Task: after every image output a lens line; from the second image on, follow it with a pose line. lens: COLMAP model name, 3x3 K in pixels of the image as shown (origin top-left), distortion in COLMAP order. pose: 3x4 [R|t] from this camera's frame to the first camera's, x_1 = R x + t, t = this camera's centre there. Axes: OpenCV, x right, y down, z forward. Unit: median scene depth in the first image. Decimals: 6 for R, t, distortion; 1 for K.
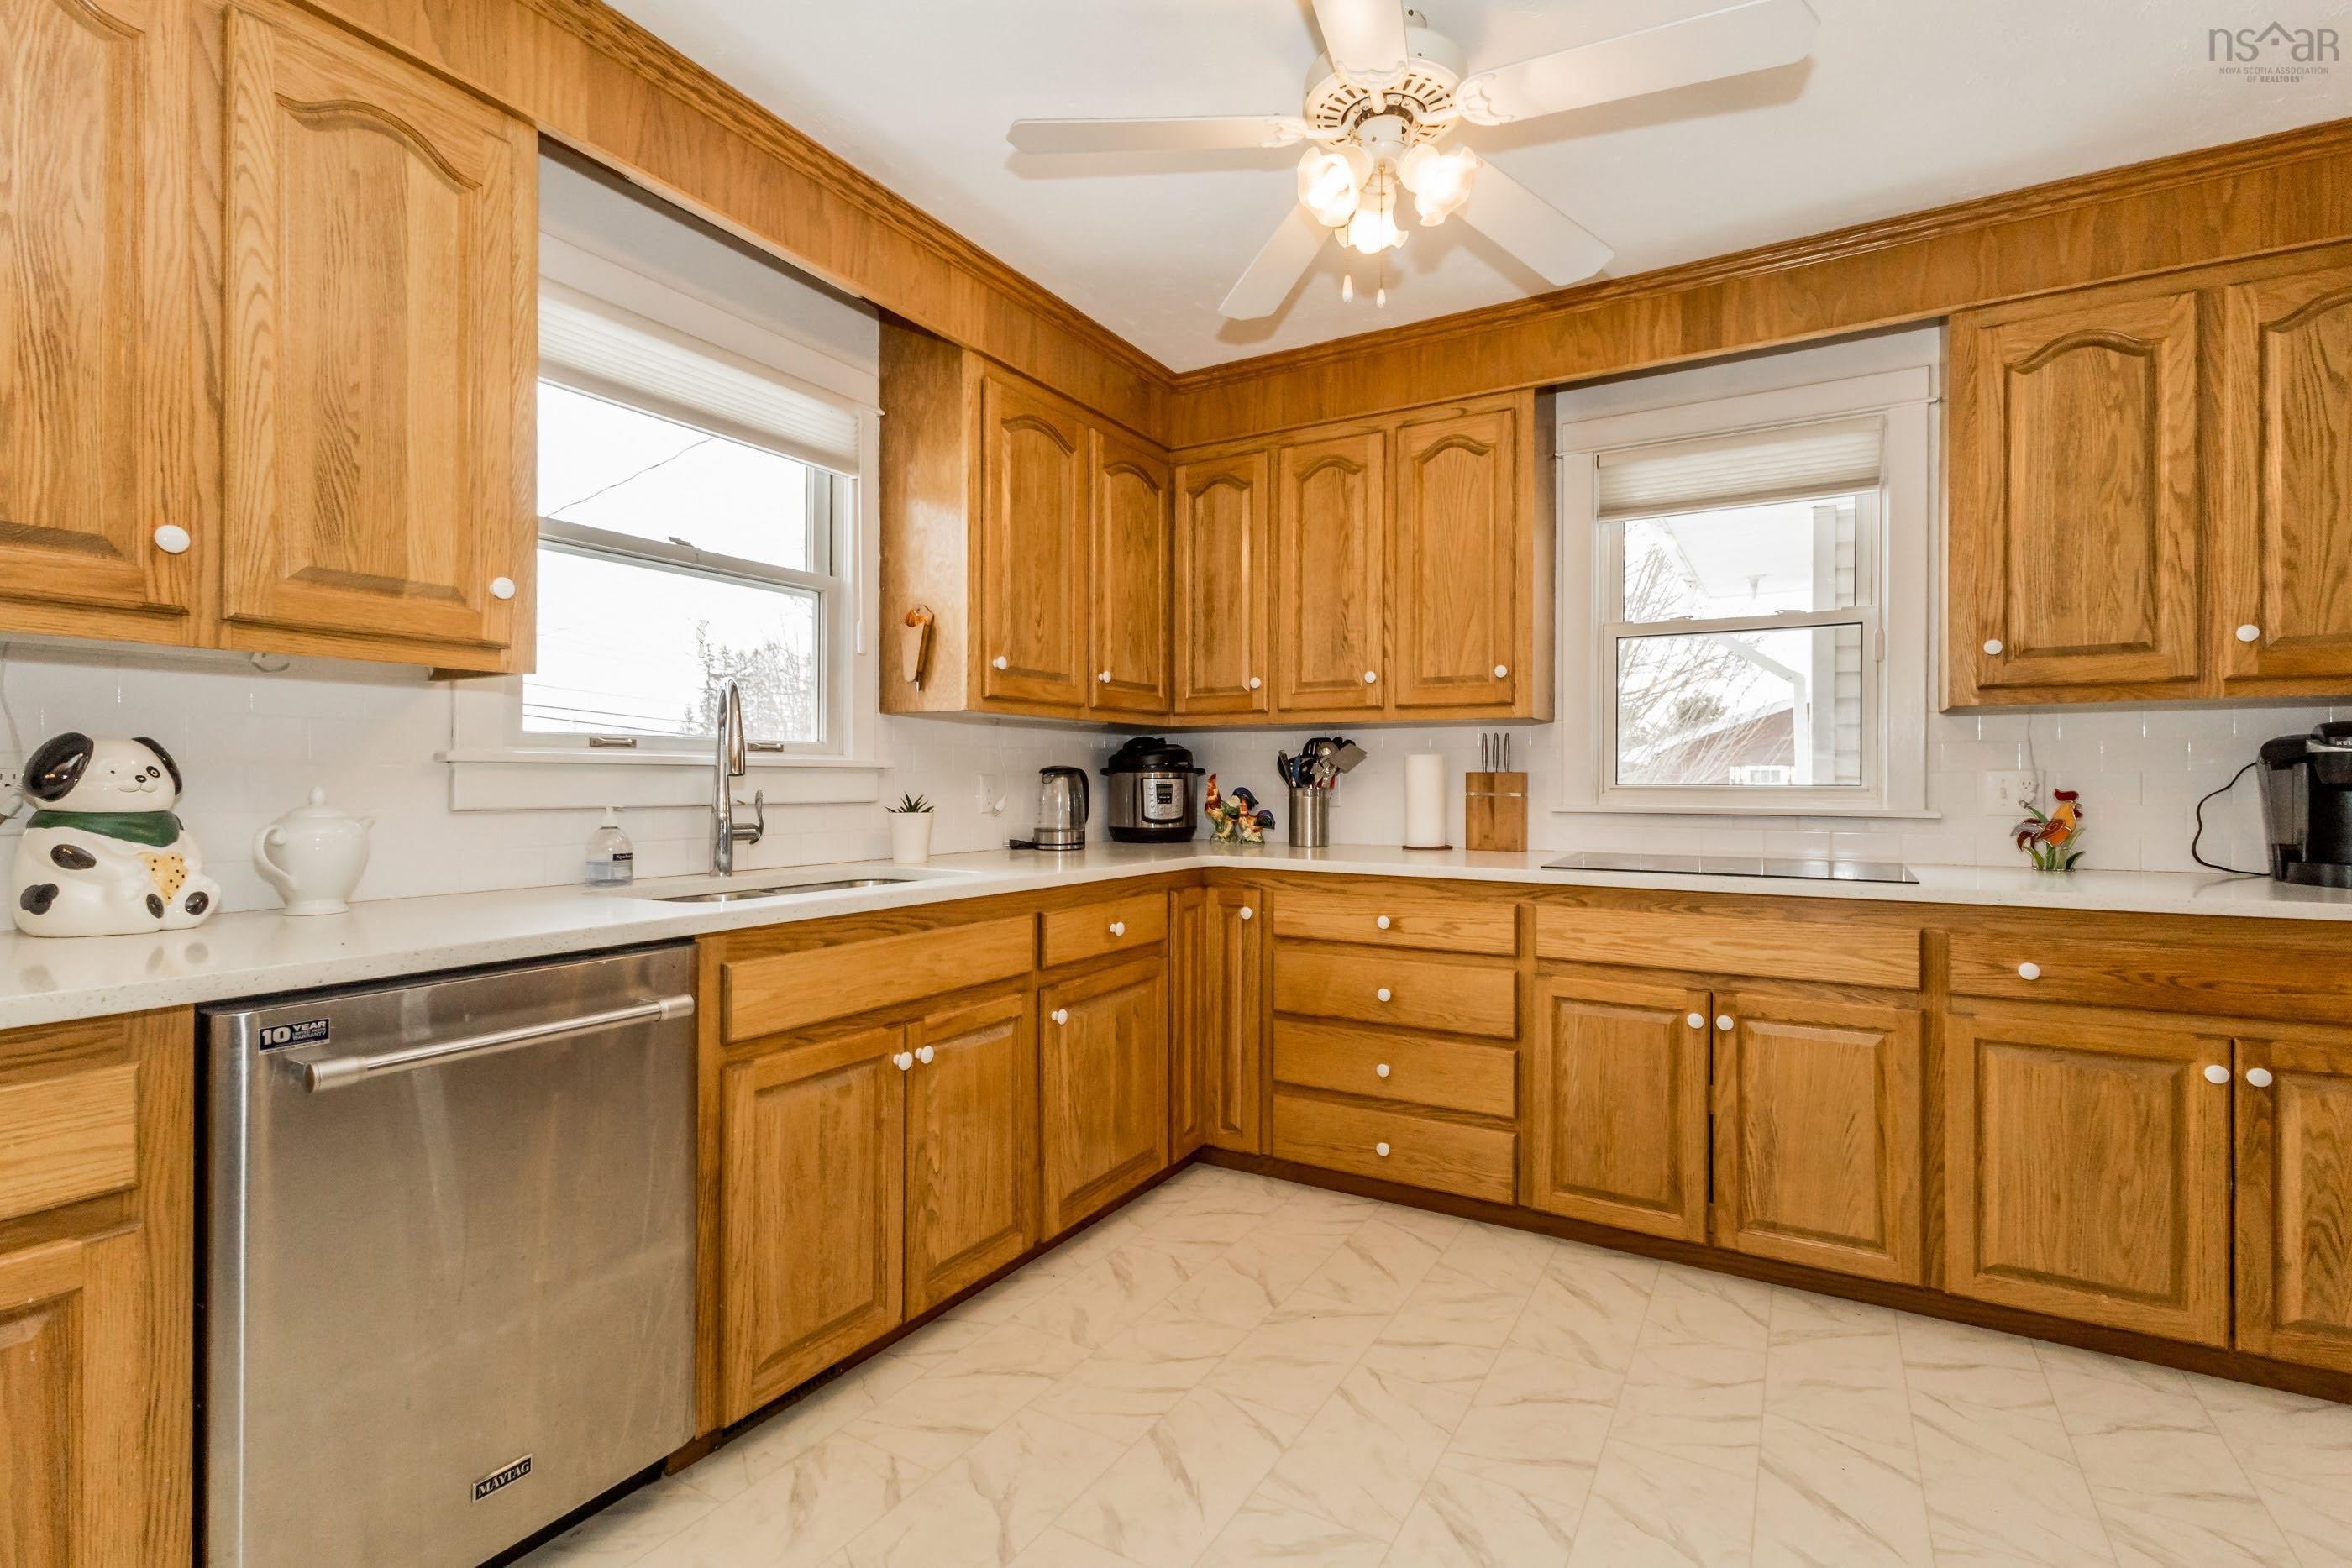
lens RADIAL K [[1089.8, 0, 1171.2], [0, 1089.8, 779.4], [0, 0, 1]] dist [0.002571, 0.001103]
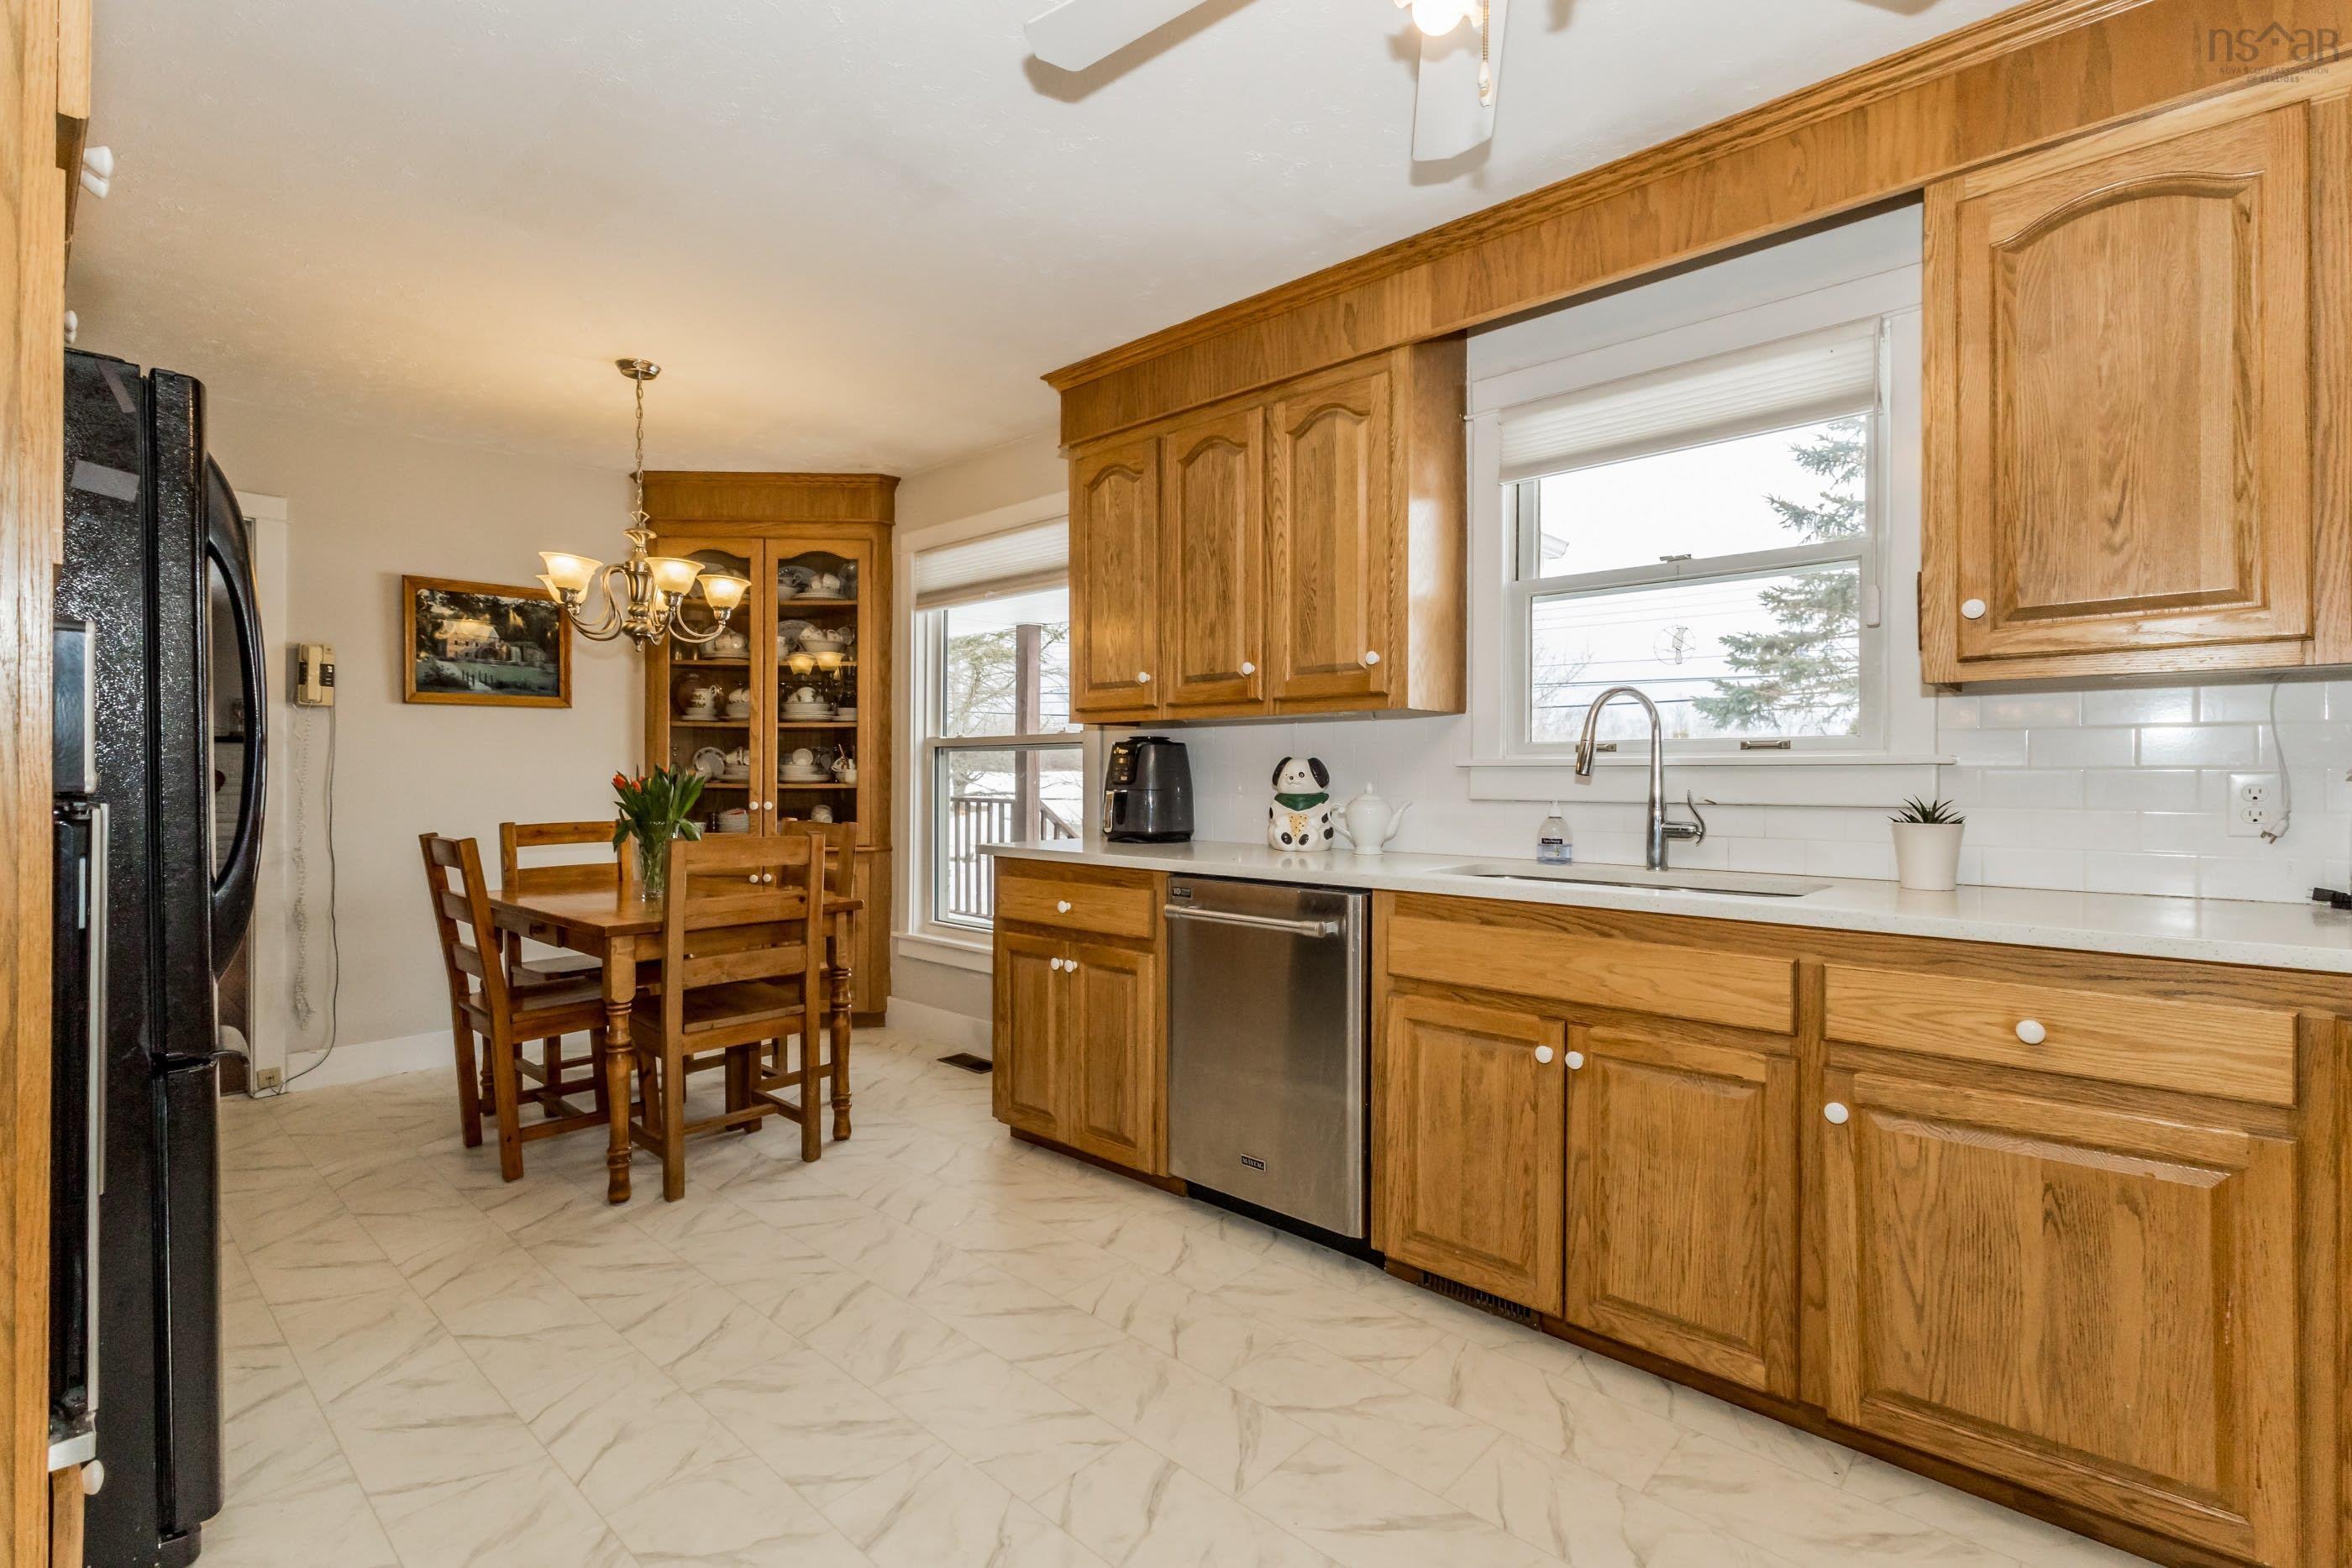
lens RADIAL K [[1089.8, 0, 1169.4], [0, 1089.8, 774.4], [0, 0, 1]] dist [0.002571, 0.001103]
pose [[-0.218979, -0.001193, -0.975729, 0.769230], [0.000661, 0.999999, -0.001371, -0.003441], [0.975729, -0.000945, -0.218978, 0.814720]]
